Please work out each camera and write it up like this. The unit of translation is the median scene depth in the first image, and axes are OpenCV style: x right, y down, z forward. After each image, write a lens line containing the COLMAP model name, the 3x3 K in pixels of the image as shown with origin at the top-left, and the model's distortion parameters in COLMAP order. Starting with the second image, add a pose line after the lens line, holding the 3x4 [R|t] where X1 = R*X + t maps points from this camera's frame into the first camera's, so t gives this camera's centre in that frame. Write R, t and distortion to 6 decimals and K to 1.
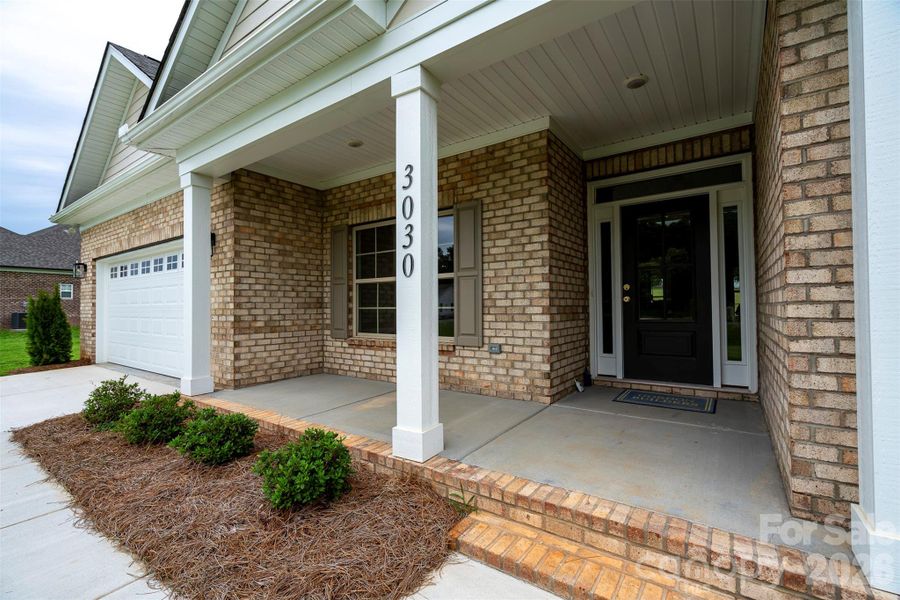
lens RADIAL K [[399.9, 0, 449.7], [0, 399.9, 300.1], [0, 0, 1]] dist [-0.002207, -0.000245]
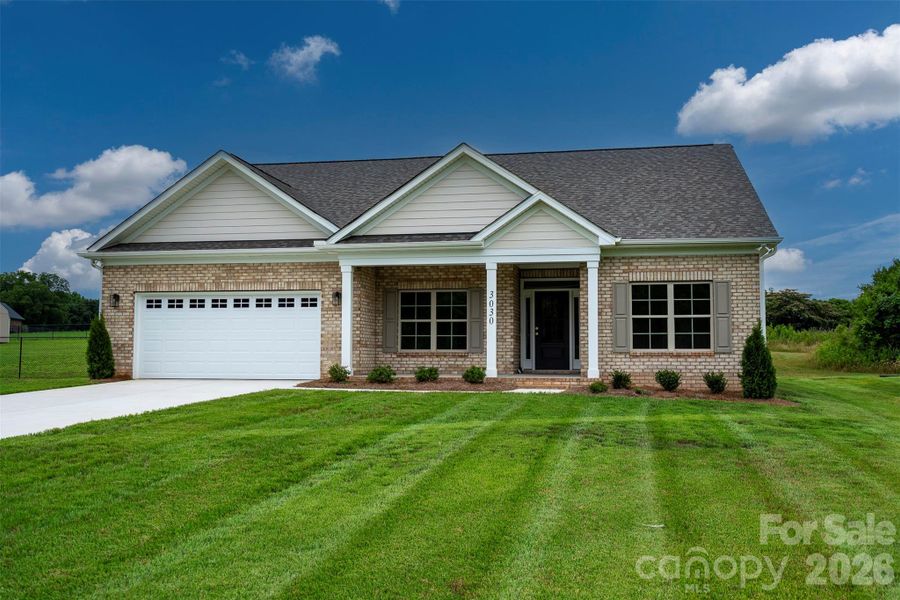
lens RADIAL K [[763.8, 0, 452.4], [0, 763.8, 304.9], [0, 0, 1]] dist [-0.033239, 0.010338]
pose [[0.916810, 0.040025, 0.397312, -1.645793], [-0.020246, 0.998344, -0.053854, 0.073713], [-0.398809, 0.041330, 0.916102, -2.648692]]
